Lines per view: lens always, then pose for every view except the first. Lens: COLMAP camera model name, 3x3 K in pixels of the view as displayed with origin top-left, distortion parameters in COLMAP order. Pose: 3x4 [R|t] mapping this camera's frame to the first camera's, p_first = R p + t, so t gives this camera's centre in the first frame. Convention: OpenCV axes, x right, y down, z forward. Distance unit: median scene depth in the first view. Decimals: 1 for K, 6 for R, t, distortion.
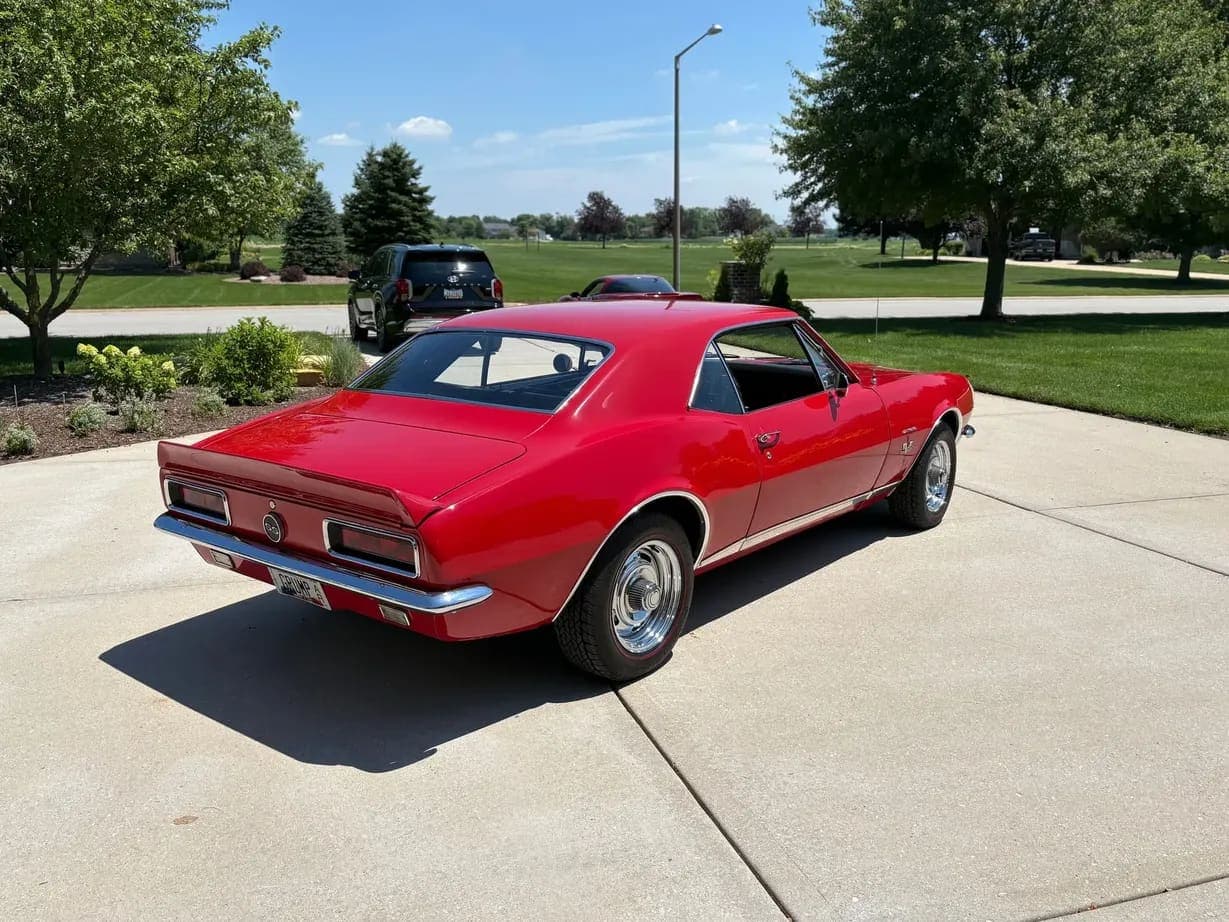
lens RADIAL K [[1088.9, 0, 617.3], [0, 1088.9, 454.7], [0, 0, 1]] dist [0.013295, 0.005319]
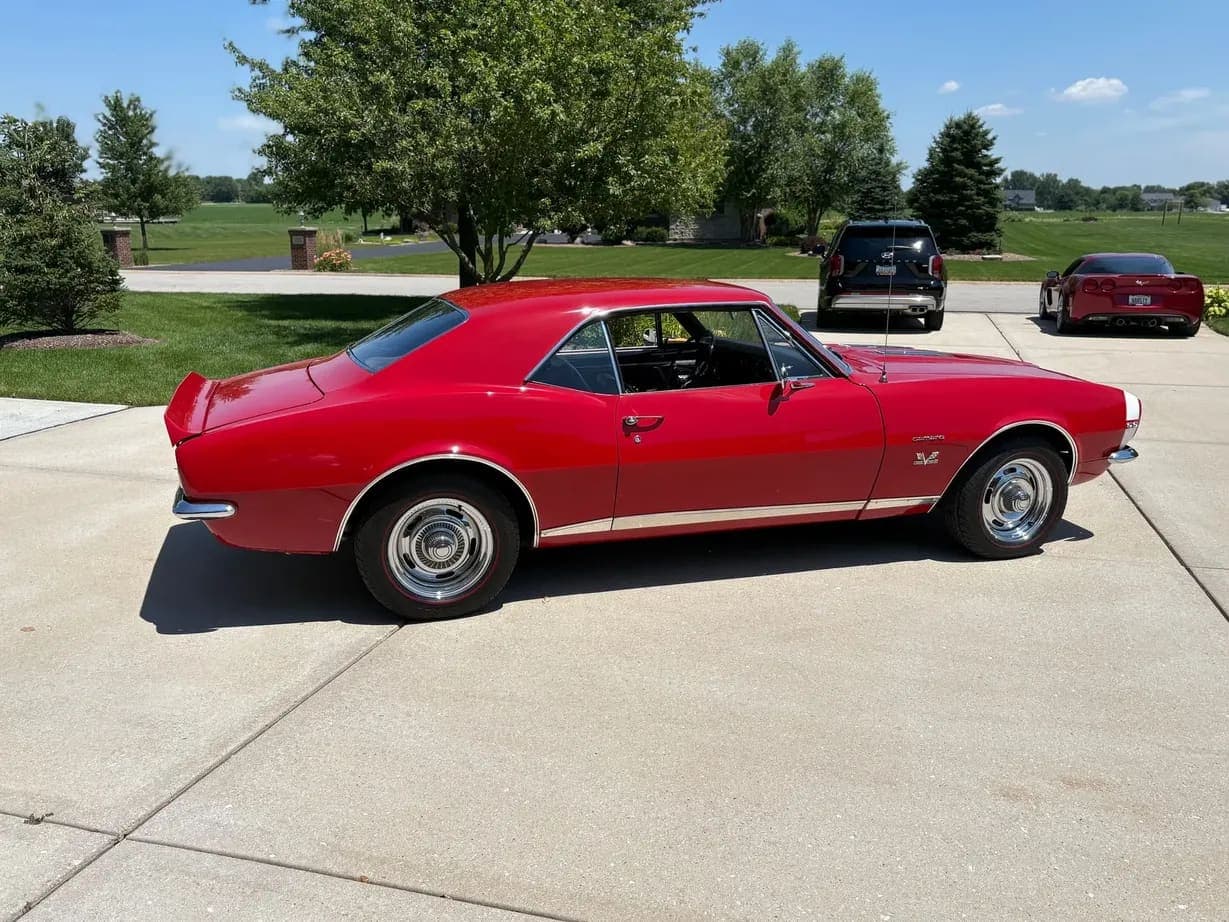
lens RADIAL K [[1088.9, 0, 611.8], [0, 1088.9, 453.6], [0, 0, 1]] dist [0.013295, 0.005319]
pose [[0.818102, 0.116632, -0.563122, 0.115560], [-0.104456, 0.993066, 0.053926, -0.005927], [0.565508, 0.014704, 0.824612, 0.029212]]
